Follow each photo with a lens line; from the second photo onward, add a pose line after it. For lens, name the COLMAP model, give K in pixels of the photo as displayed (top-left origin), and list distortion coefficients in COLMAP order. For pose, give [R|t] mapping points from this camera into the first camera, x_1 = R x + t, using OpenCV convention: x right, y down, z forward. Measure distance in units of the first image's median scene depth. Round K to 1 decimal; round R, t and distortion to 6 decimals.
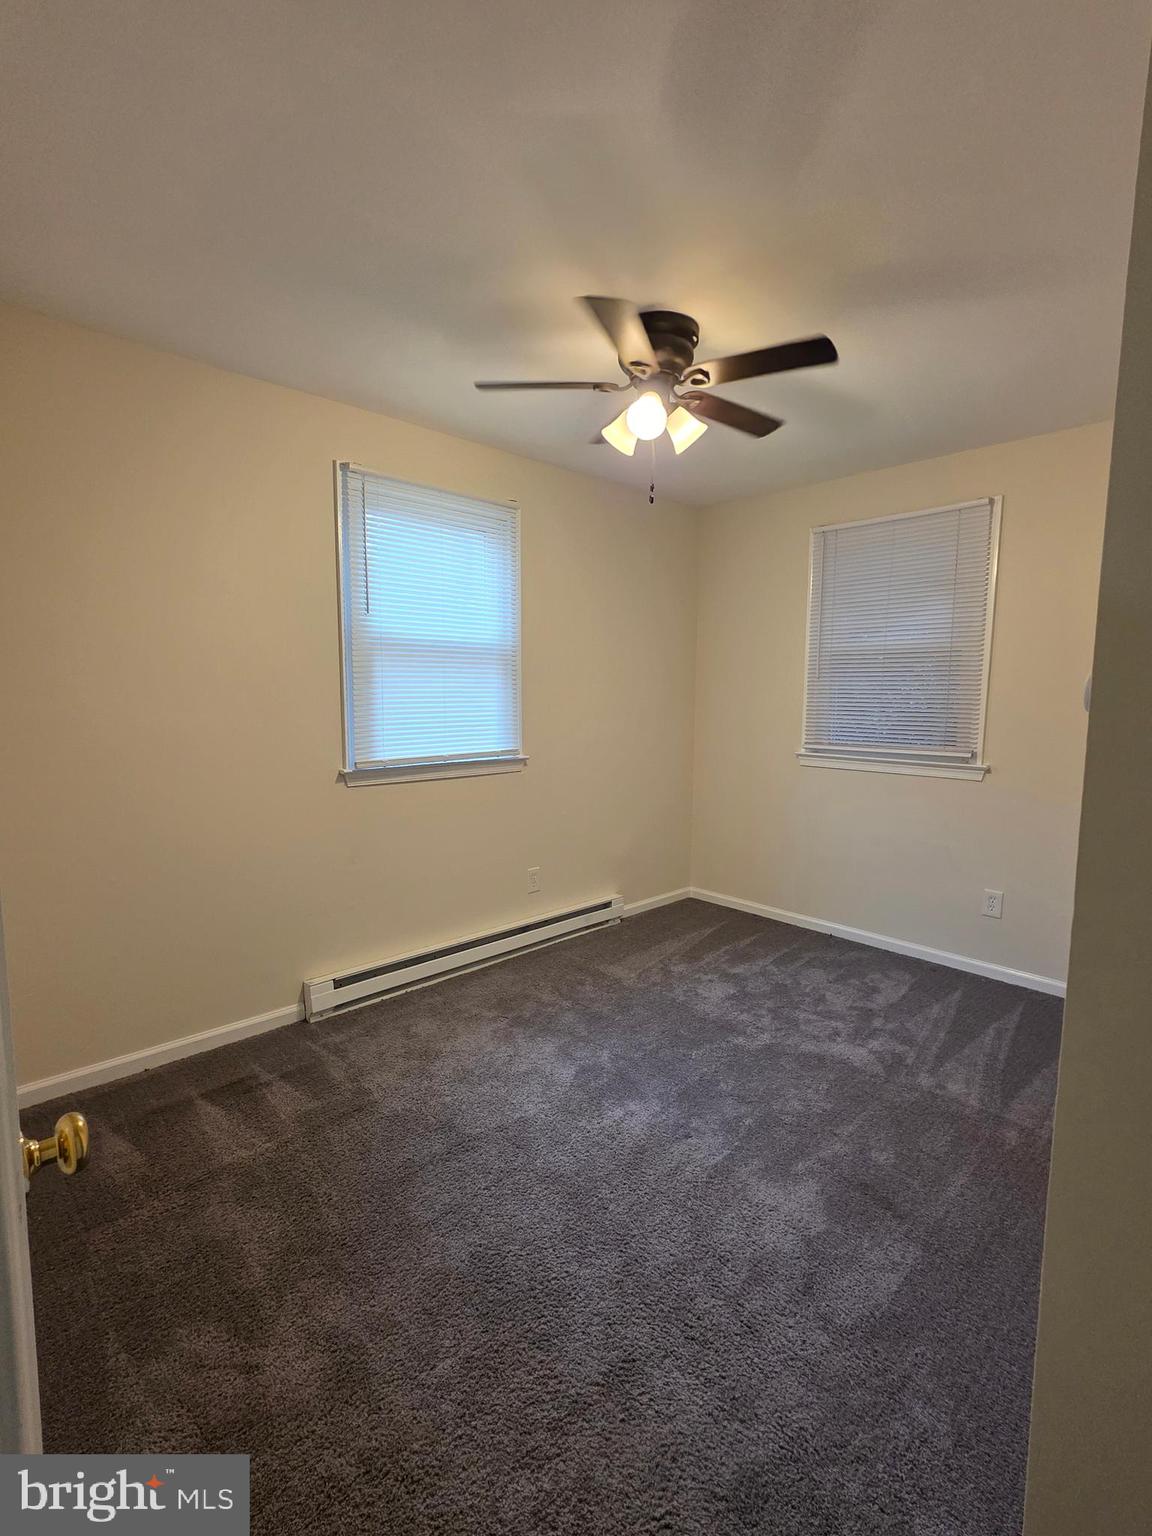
lens RADIAL K [[724.6, 0, 579.4], [0, 724.6, 771.3], [0, 0, 1]] dist [0.004719, 0.001060]
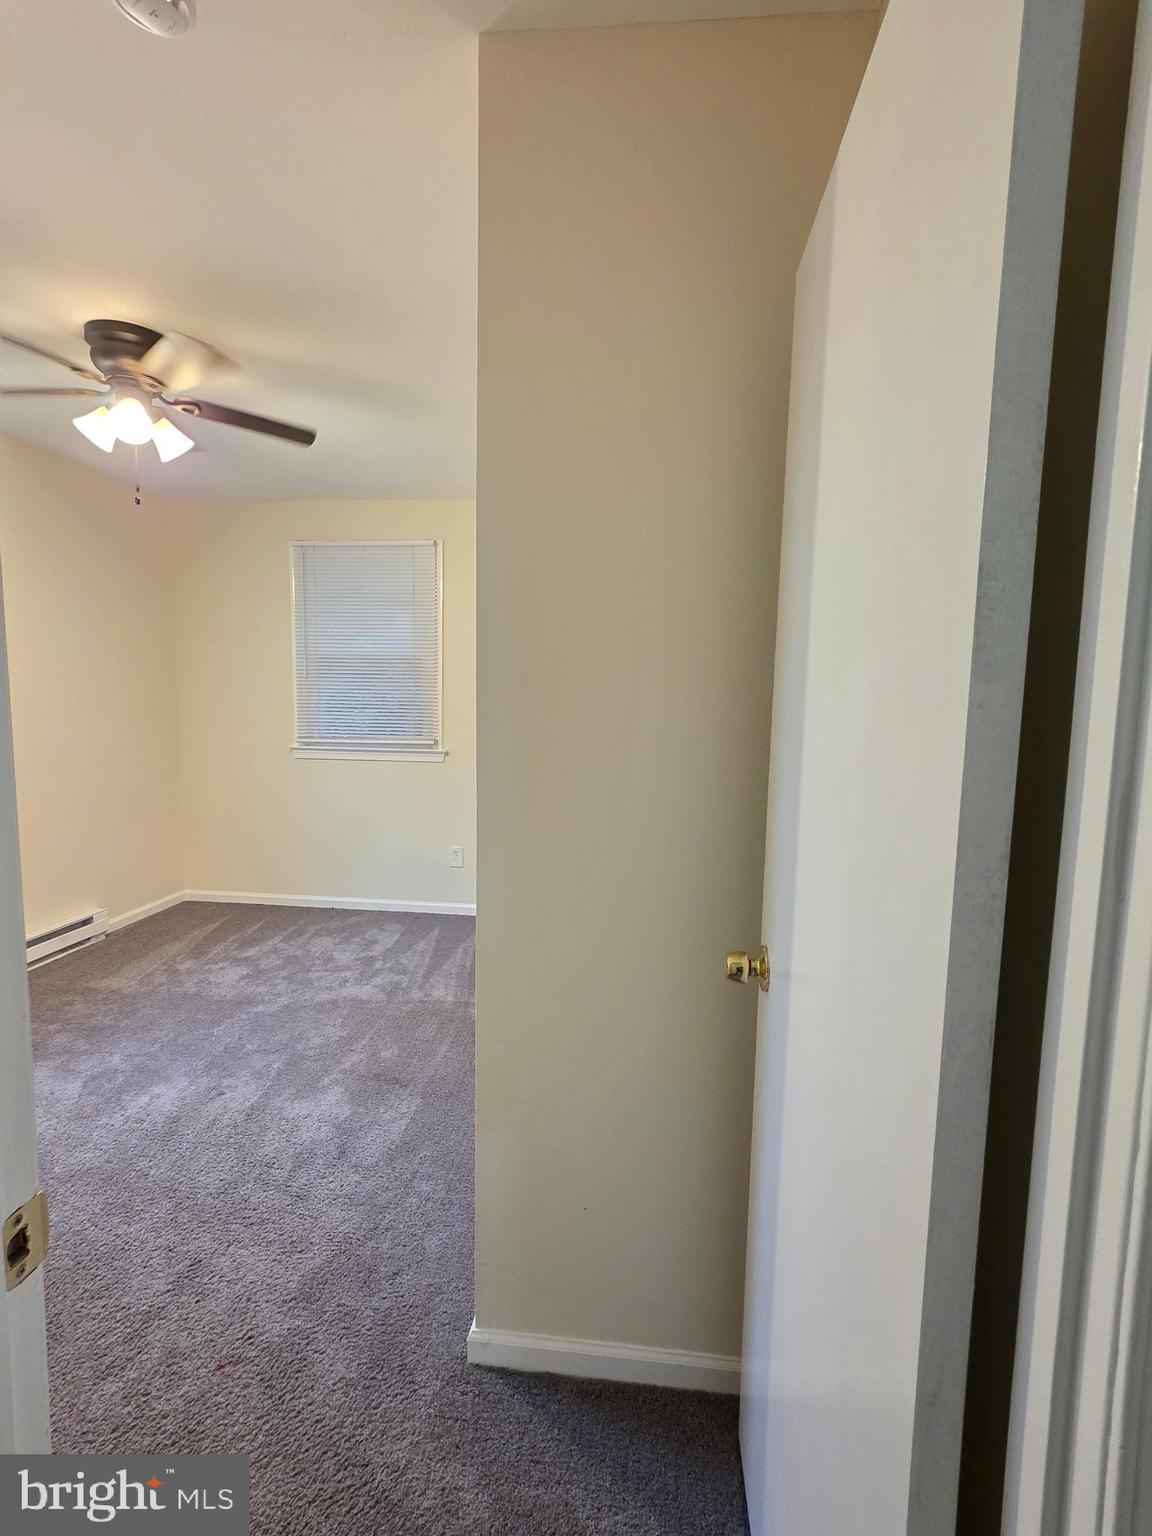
lens RADIAL K [[724.6, 0, 579.4], [0, 724.6, 771.3], [0, 0, 1]] dist [0.004719, 0.001060]
pose [[0.772494, -0.058583, 0.632314, -0.073631], [0.059531, 0.998031, 0.019738, 0.021099], [-0.632226, 0.022395, 0.774461, -0.152260]]
